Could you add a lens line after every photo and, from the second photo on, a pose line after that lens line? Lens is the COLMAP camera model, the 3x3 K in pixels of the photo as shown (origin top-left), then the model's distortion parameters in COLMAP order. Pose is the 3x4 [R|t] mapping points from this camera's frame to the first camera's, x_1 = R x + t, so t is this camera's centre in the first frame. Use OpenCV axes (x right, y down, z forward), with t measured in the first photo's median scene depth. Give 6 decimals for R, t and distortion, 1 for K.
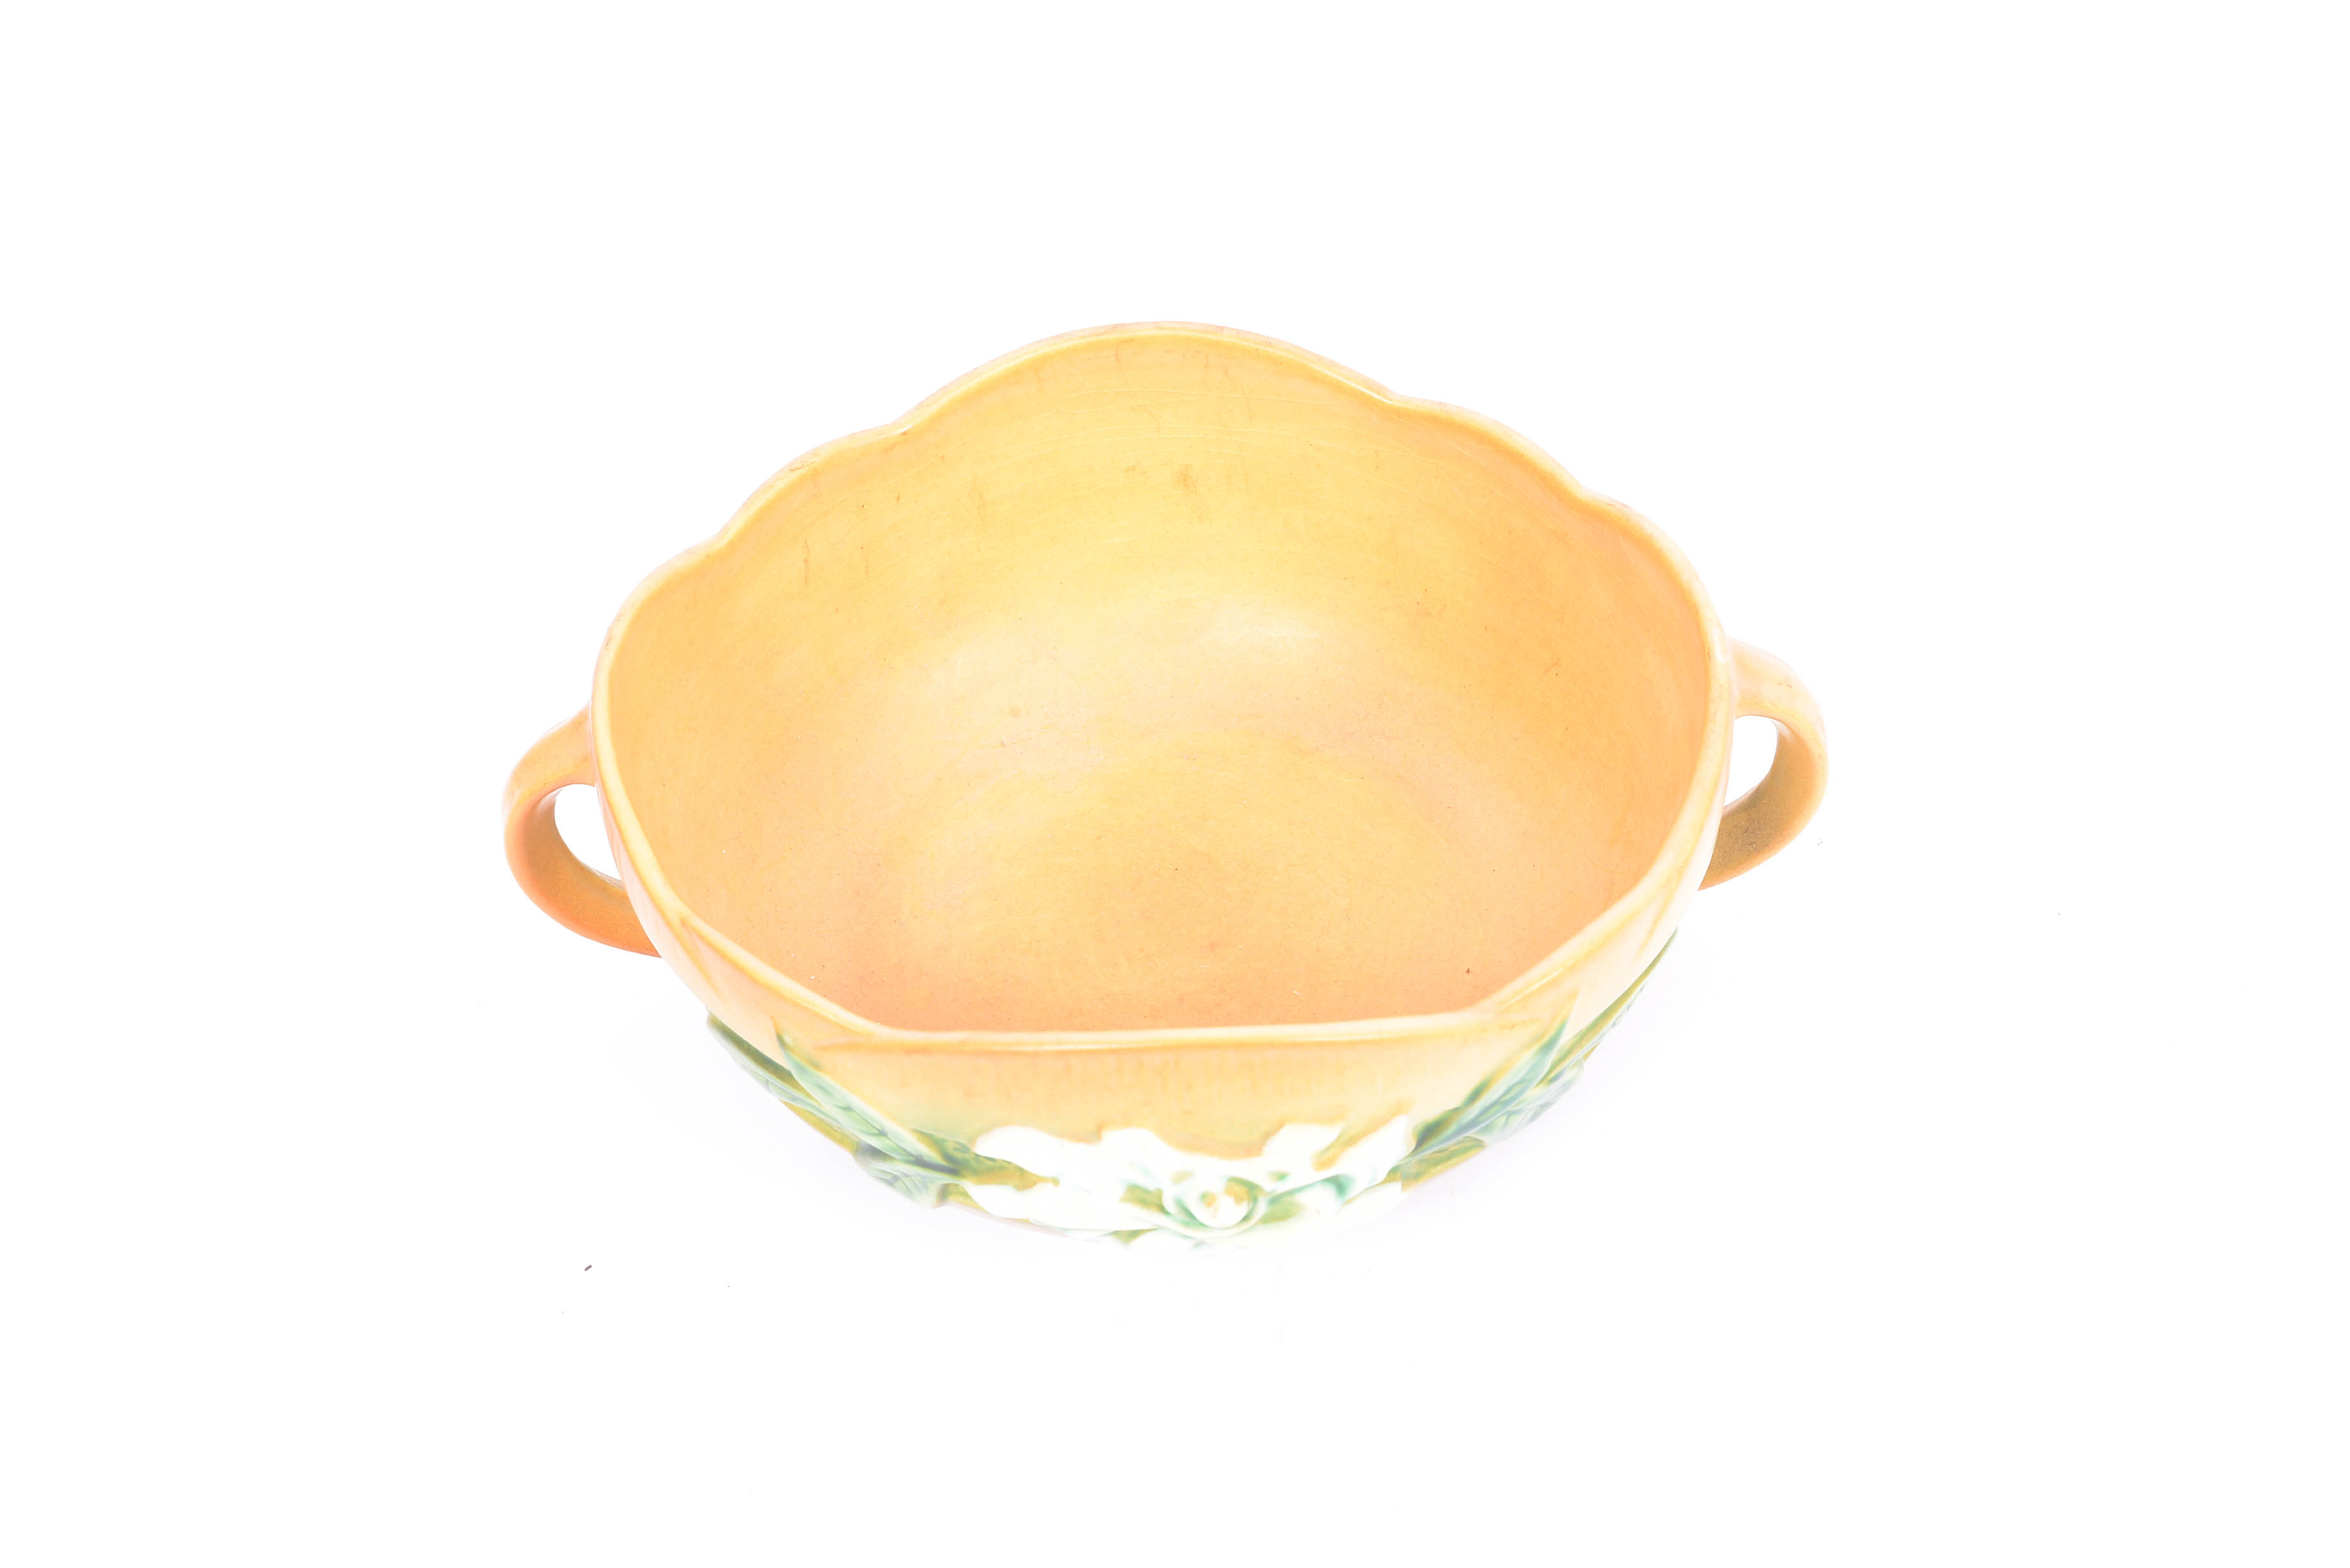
lens RADIAL K [[2736.2, 0, 1181.1], [0, 2736.2, 791.8], [0, 0, 1]] dist [-0.001087, 0.000000]
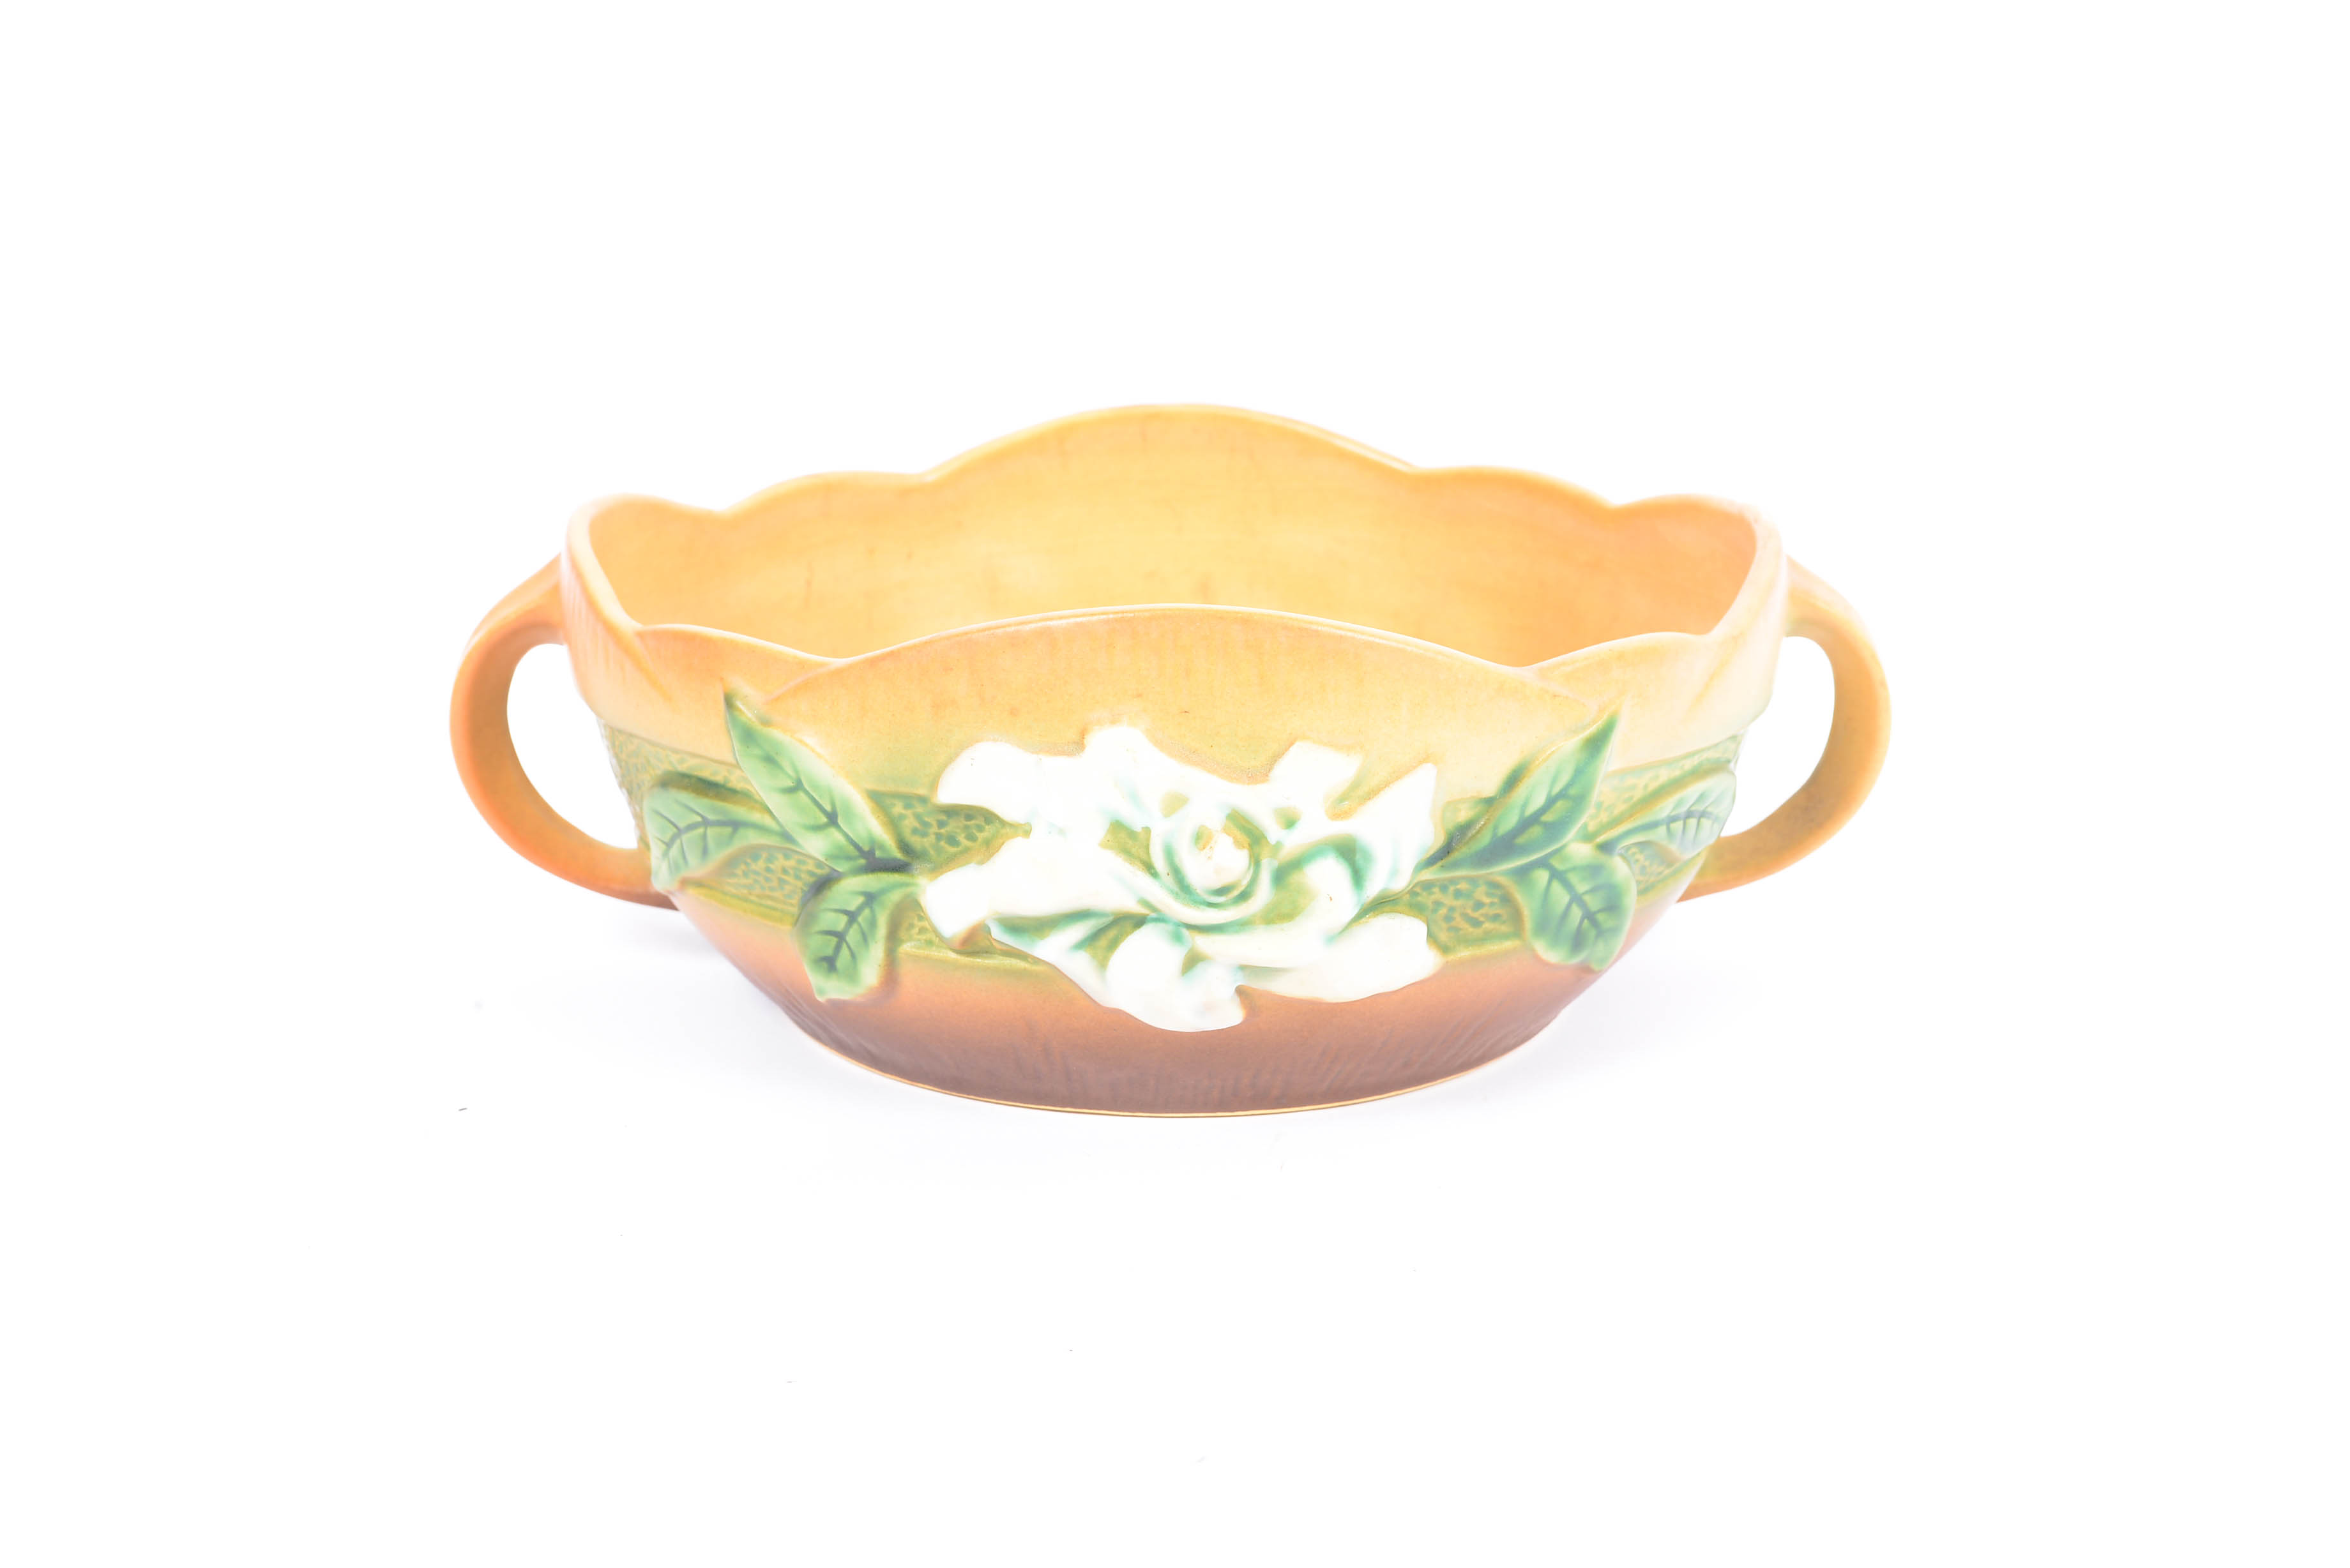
lens RADIAL K [[2736.2, 0, 1183.8], [0, 2736.2, 799.9], [0, 0, 1]] dist [-0.001087, 0.000000]
pose [[0.998851, 0.045257, -0.015740, 0.016539], [-0.047331, 0.880728, -0.471252, 0.537530], [-0.007464, 0.471456, 0.881858, 0.234853]]
